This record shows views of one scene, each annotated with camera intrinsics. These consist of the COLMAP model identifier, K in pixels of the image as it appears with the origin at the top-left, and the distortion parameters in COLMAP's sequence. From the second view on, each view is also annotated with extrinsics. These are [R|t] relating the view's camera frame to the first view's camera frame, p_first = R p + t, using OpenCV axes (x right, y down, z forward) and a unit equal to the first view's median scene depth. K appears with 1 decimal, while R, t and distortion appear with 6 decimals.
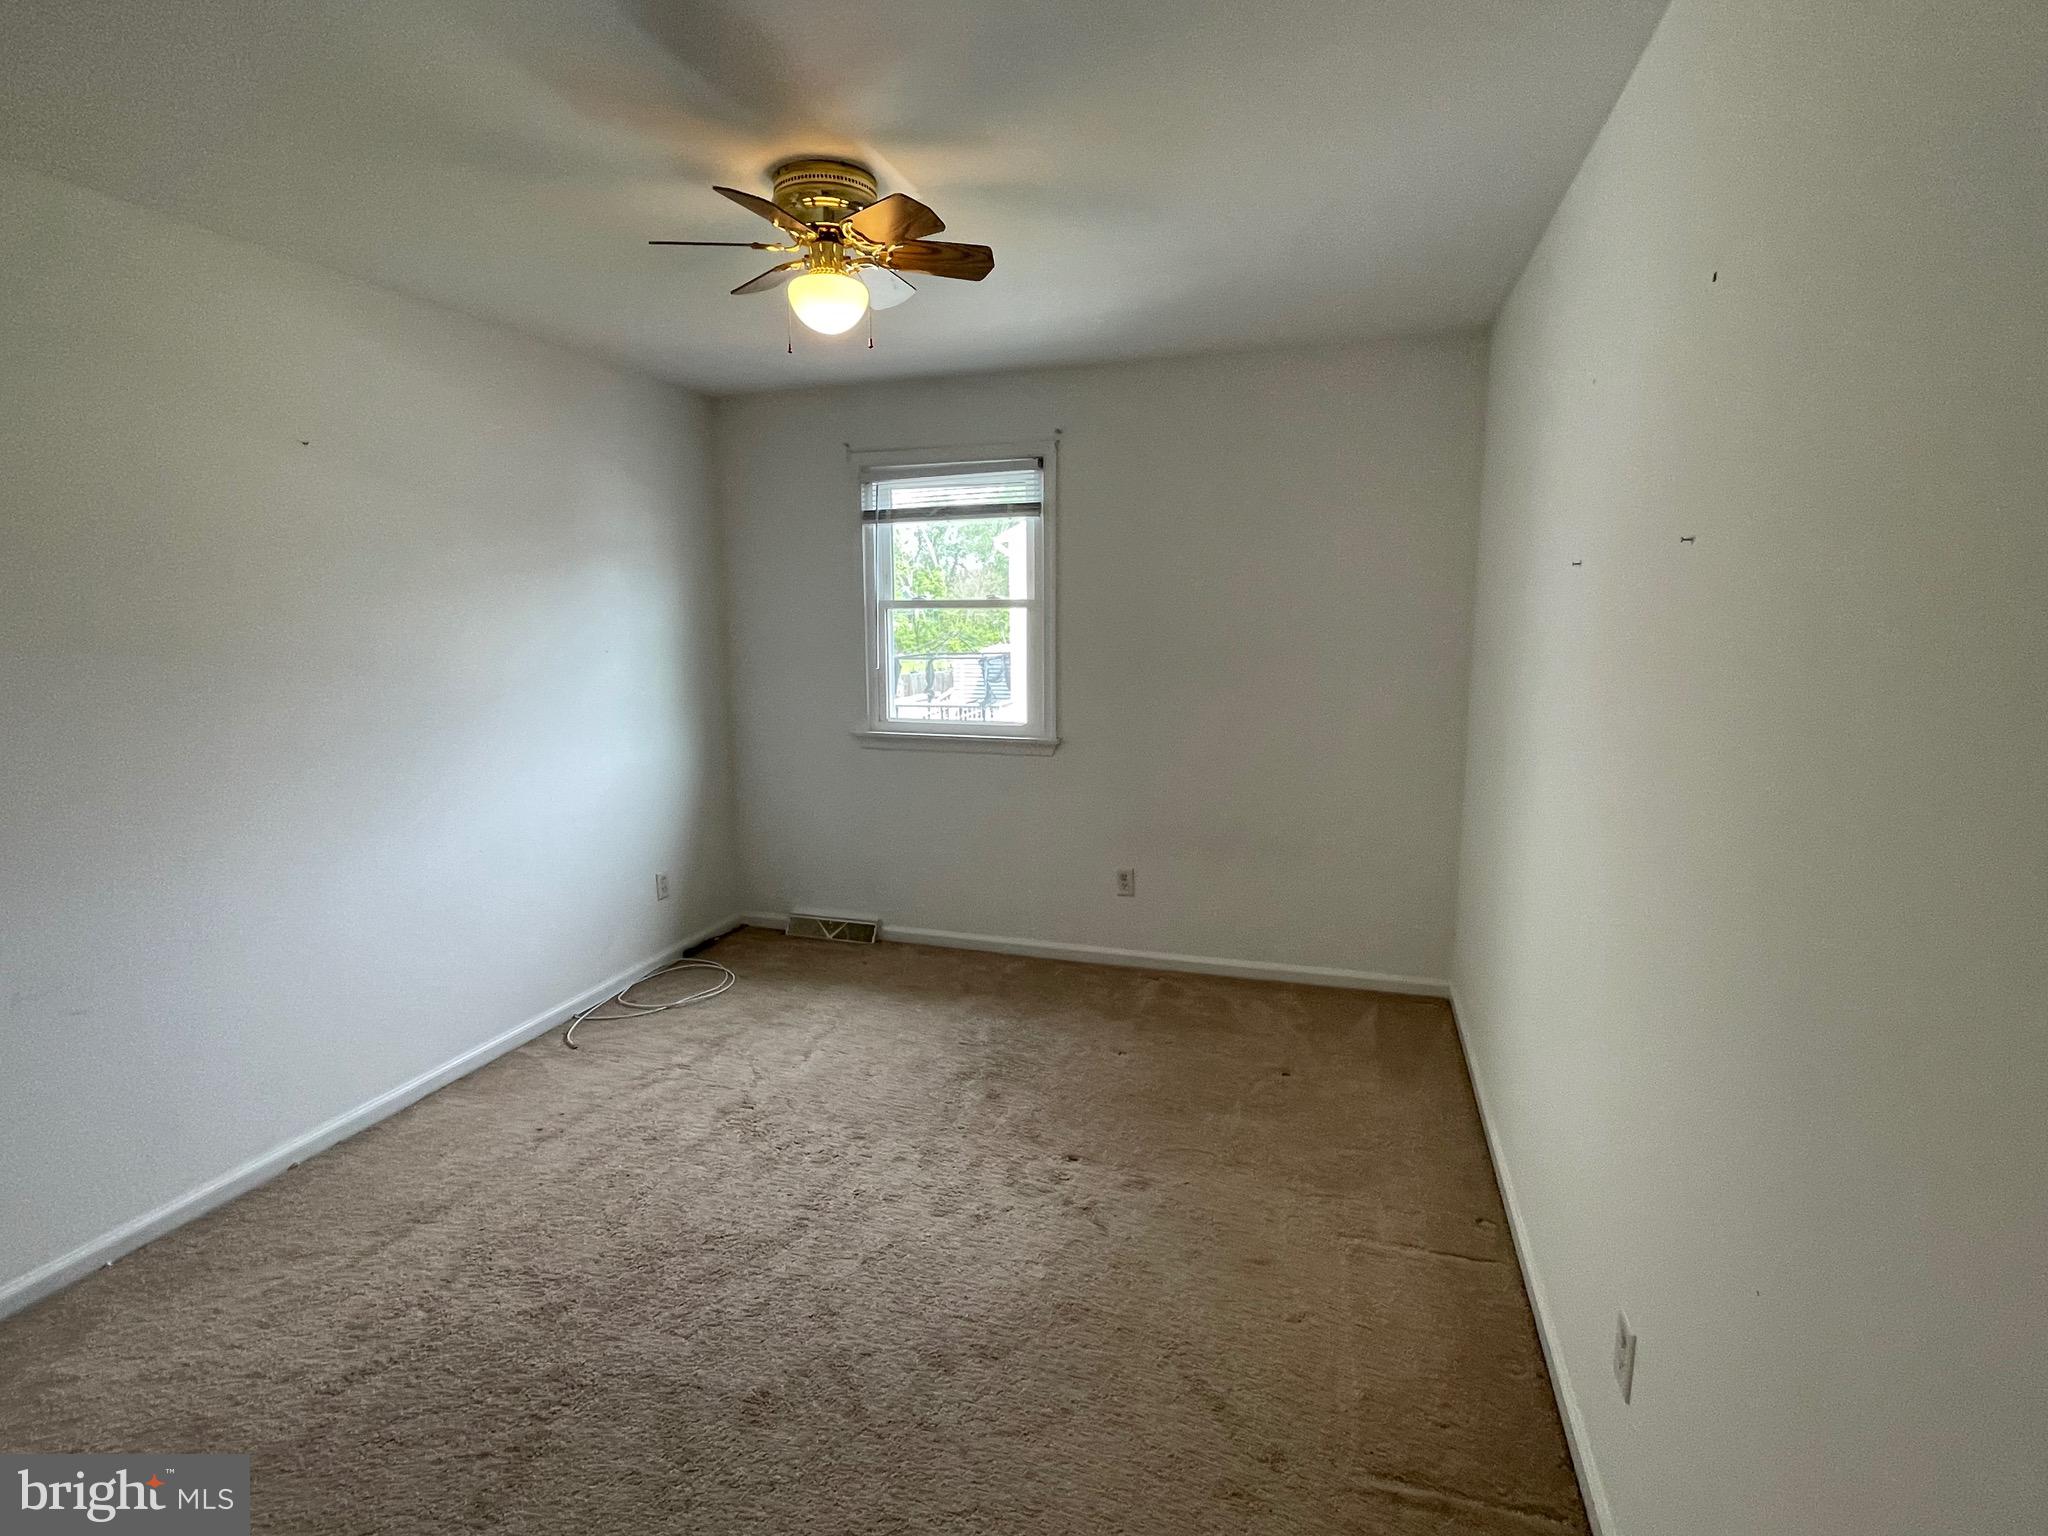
lens RADIAL K [[997.6, 0, 1019.6], [0, 997.6, 760.6], [0, 0, 1]] dist [-0.001075, -0.000344]
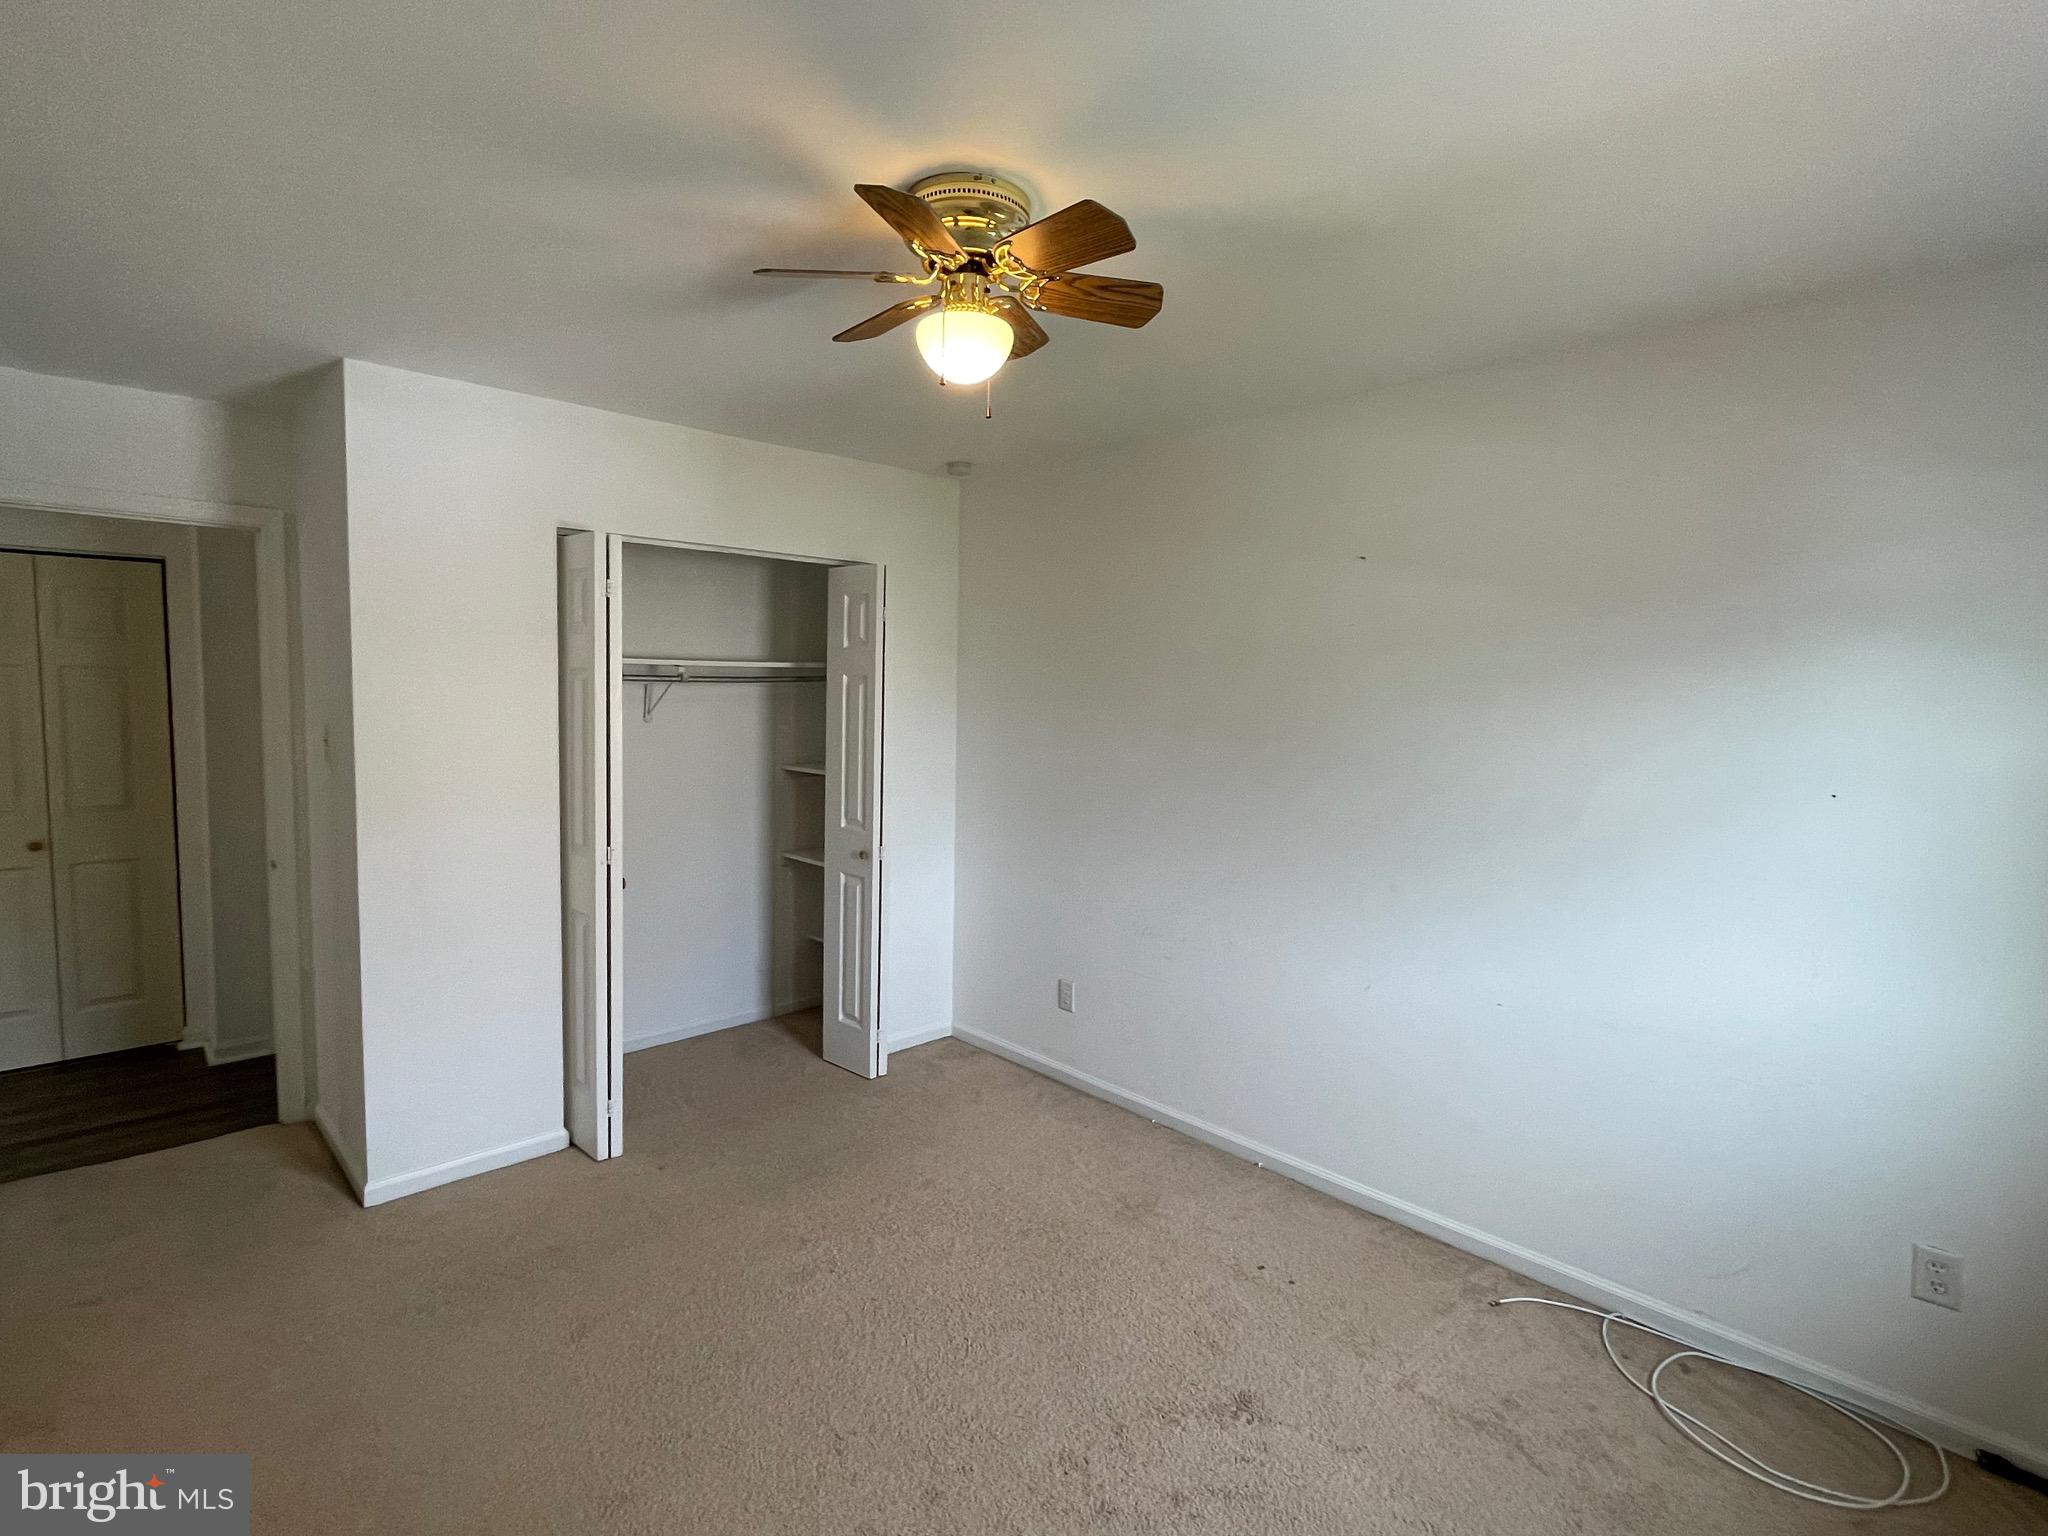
lens RADIAL K [[997.6, 0, 1019.6], [0, 997.6, 760.6], [0, 0, 1]] dist [-0.001075, -0.000344]
pose [[-0.457104, 0.063047, -0.887176, 0.303416], [-0.162625, 0.974744, 0.153060, -0.140608], [0.874419, 0.214242, -0.435307, 0.845885]]
